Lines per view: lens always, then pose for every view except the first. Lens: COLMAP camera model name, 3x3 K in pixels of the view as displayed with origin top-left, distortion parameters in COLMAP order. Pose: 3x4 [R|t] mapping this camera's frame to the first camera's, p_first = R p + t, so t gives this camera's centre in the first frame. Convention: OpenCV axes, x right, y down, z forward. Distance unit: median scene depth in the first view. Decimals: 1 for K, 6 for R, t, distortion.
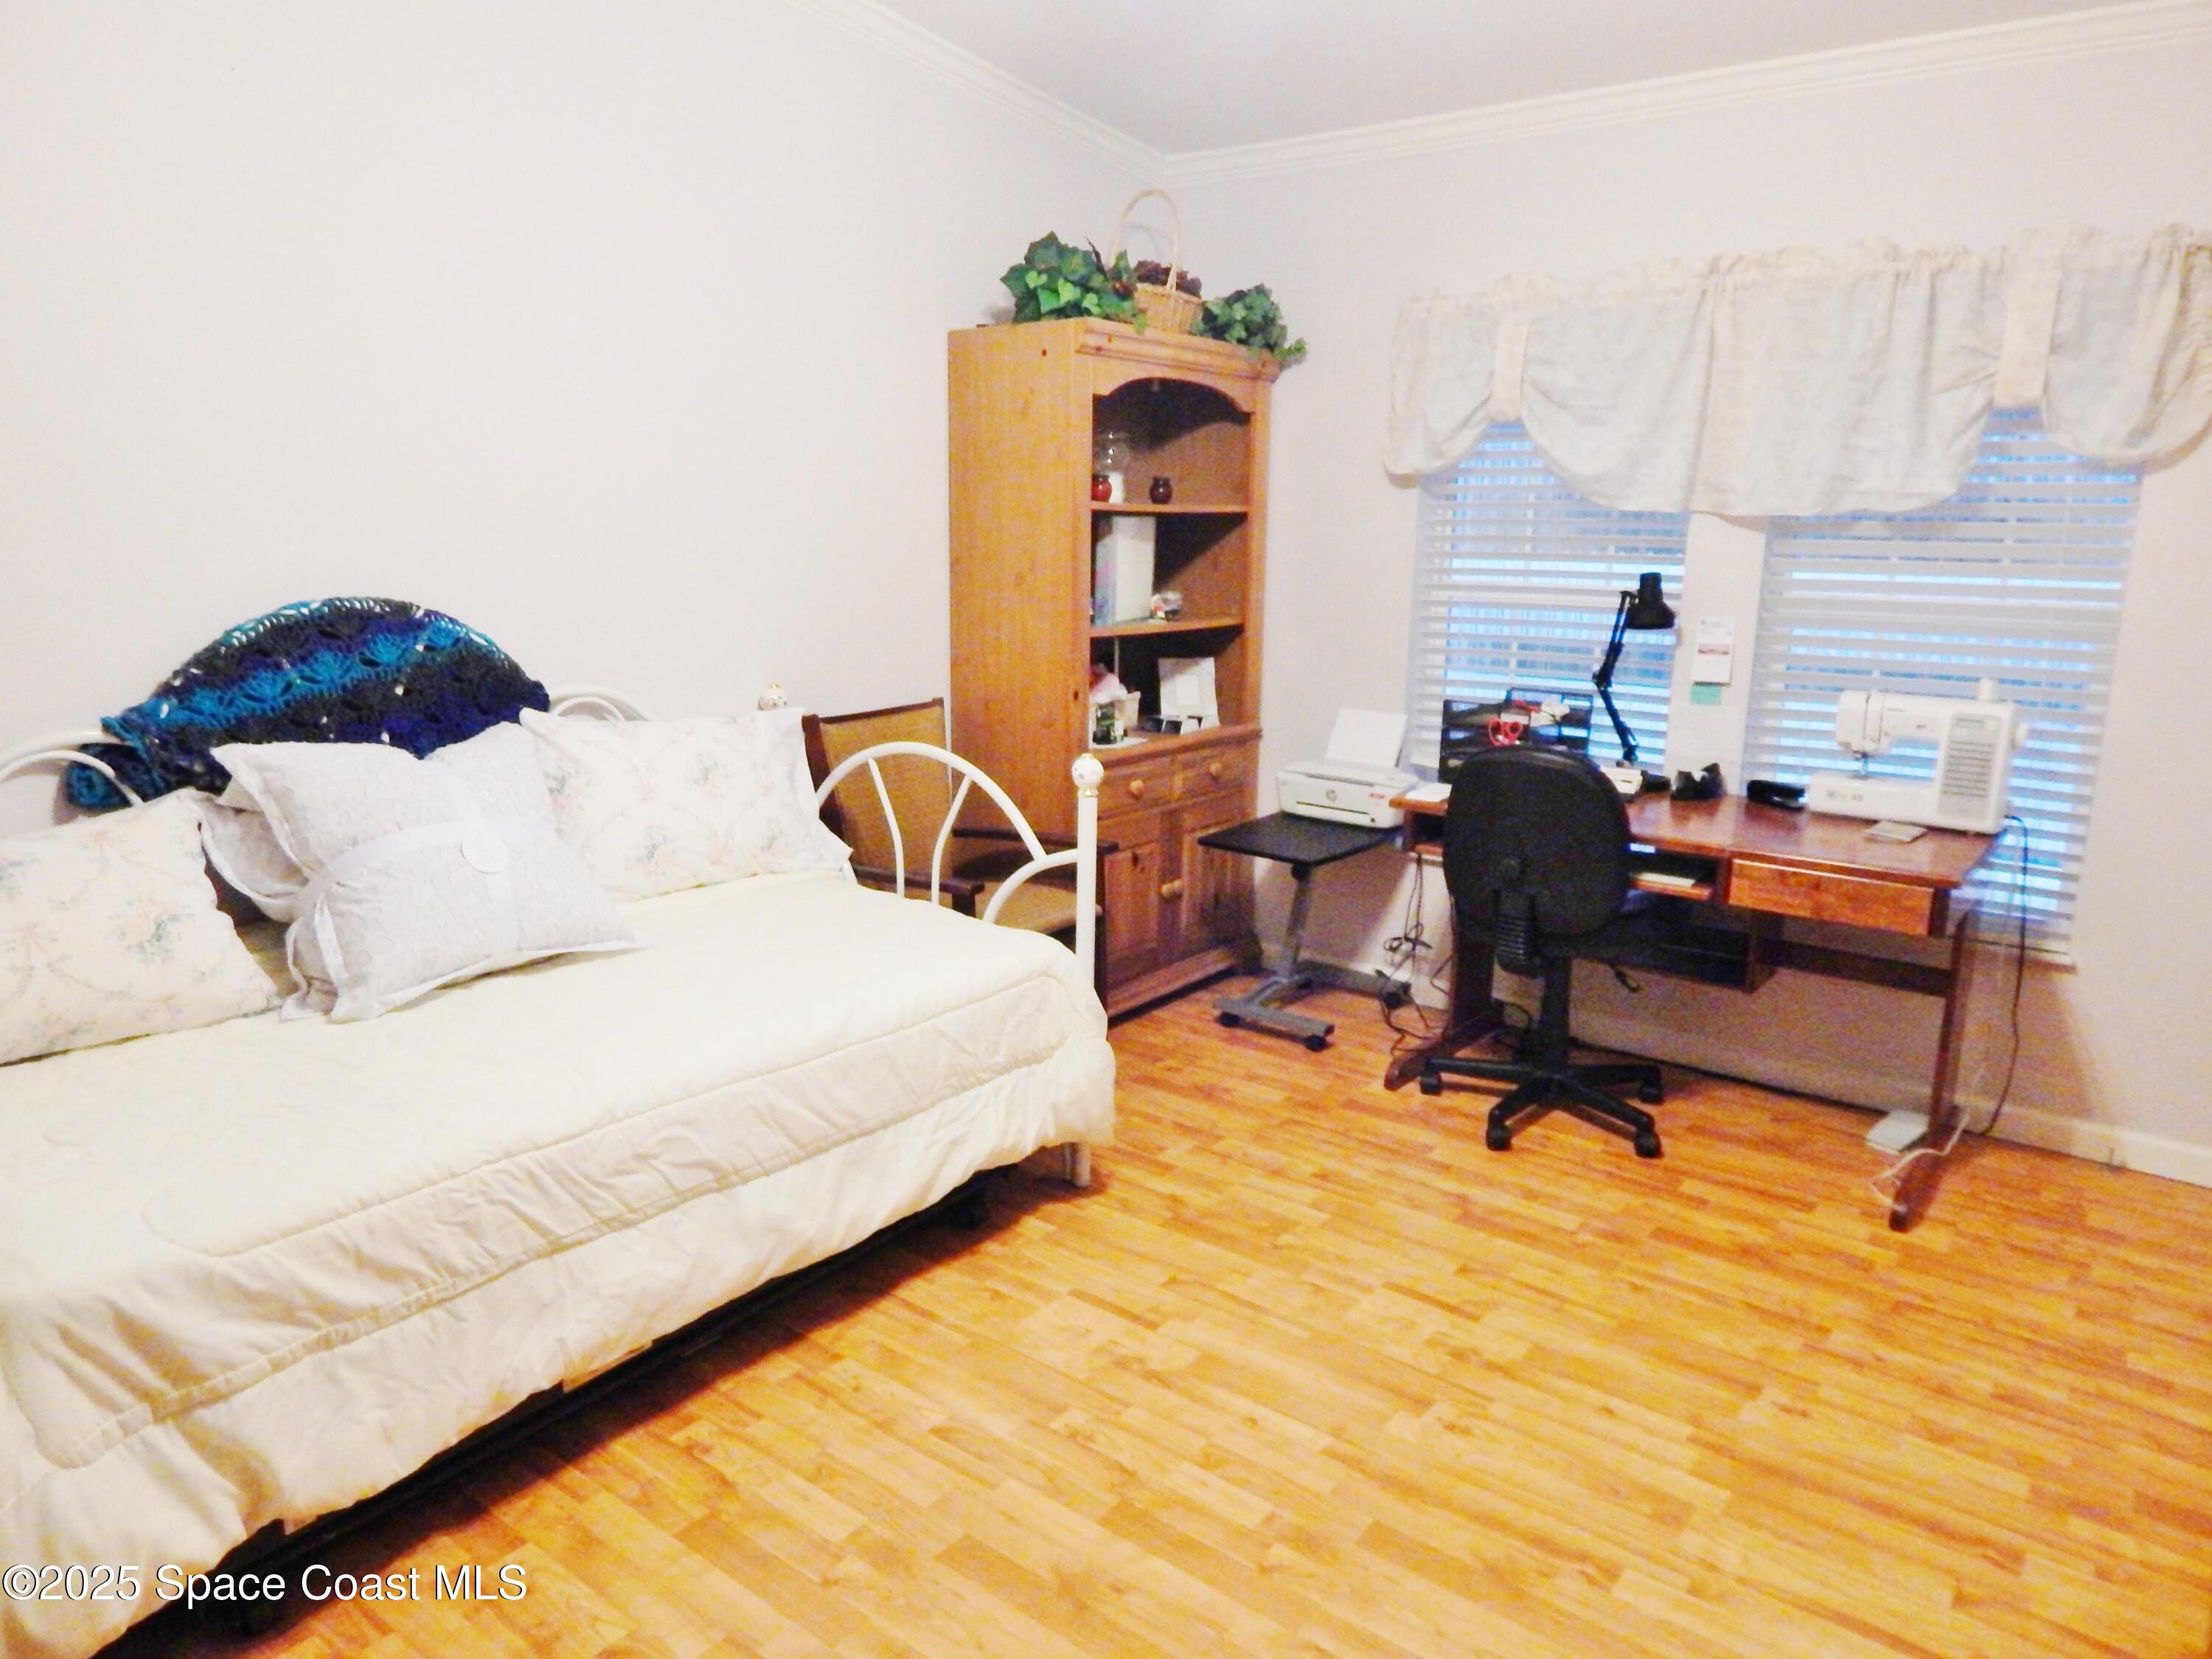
lens RADIAL K [[1449.5, 0, 1102.9], [0, 1449.5, 819.7], [0, 0, 1]] dist [0.002163, -0.006101]
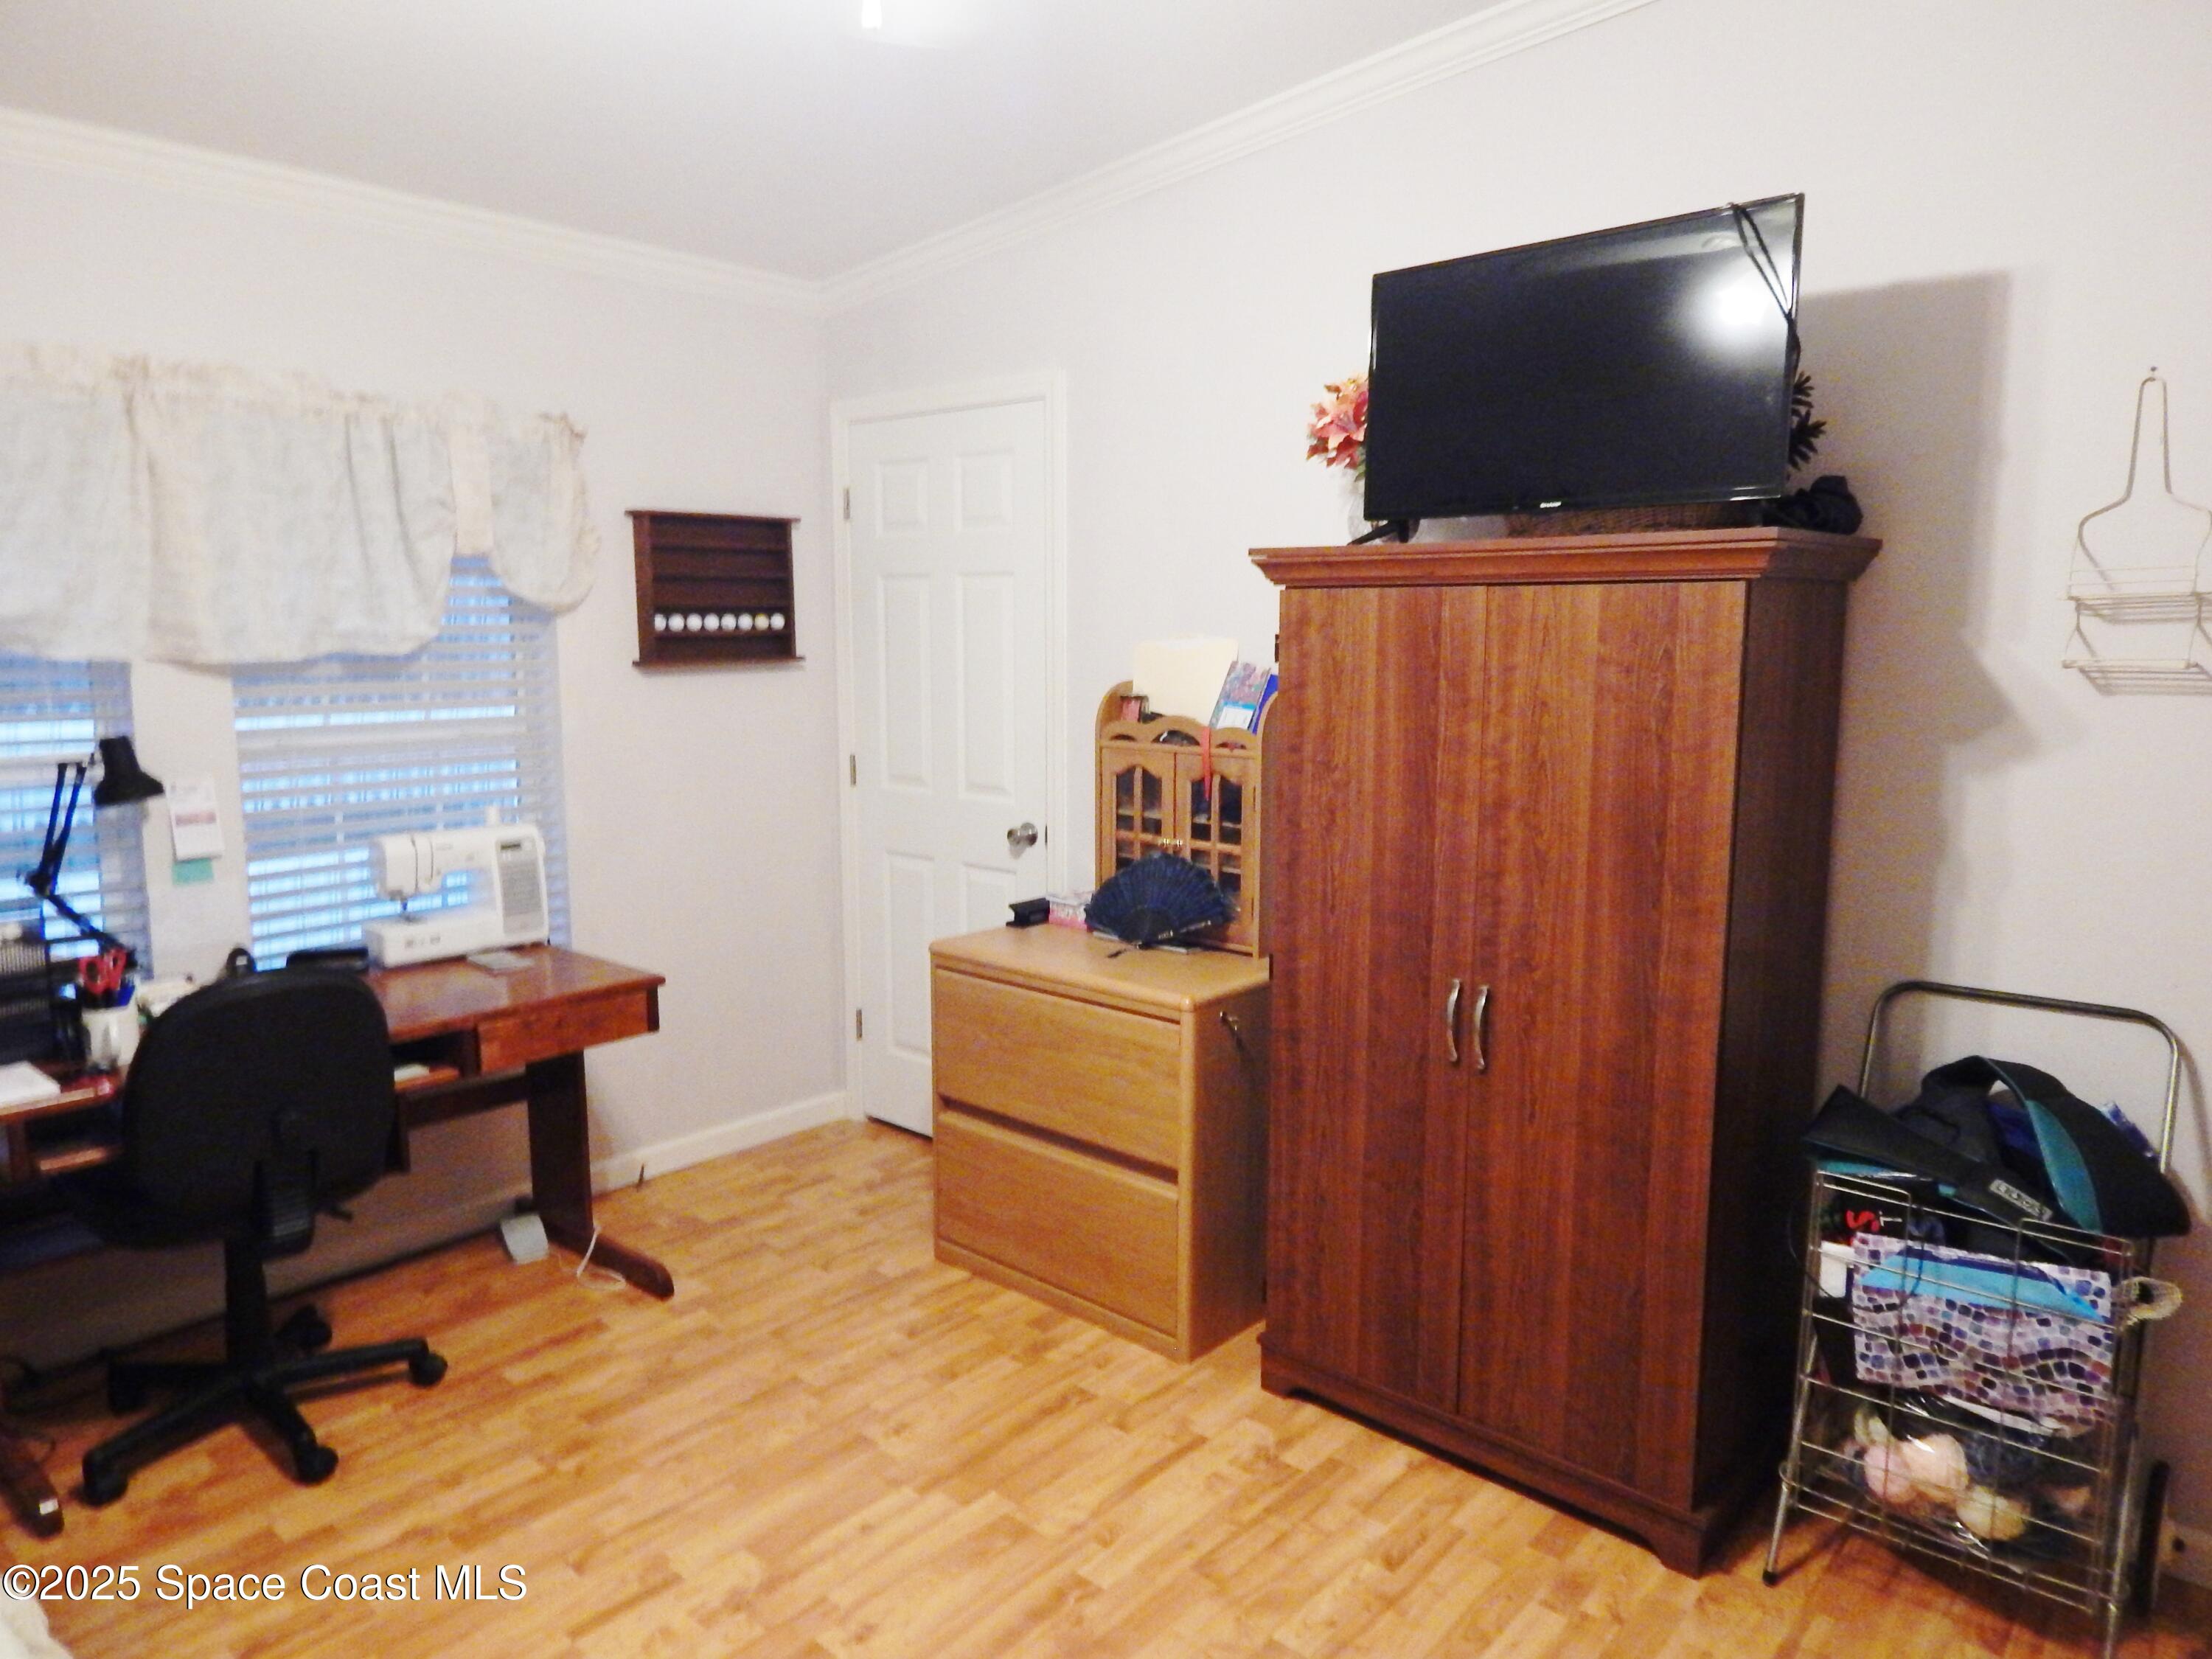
lens RADIAL K [[1433.3, 0, 1118.2], [0, 1433.3, 829.4], [0, 0, 1]] dist [-0.006988, -0.001860]
pose [[0.041152, -0.151569, 0.987590, -0.457966], [0.198544, 0.969956, 0.140590, -0.147458], [-0.979228, 0.190295, 0.070008, 0.514006]]
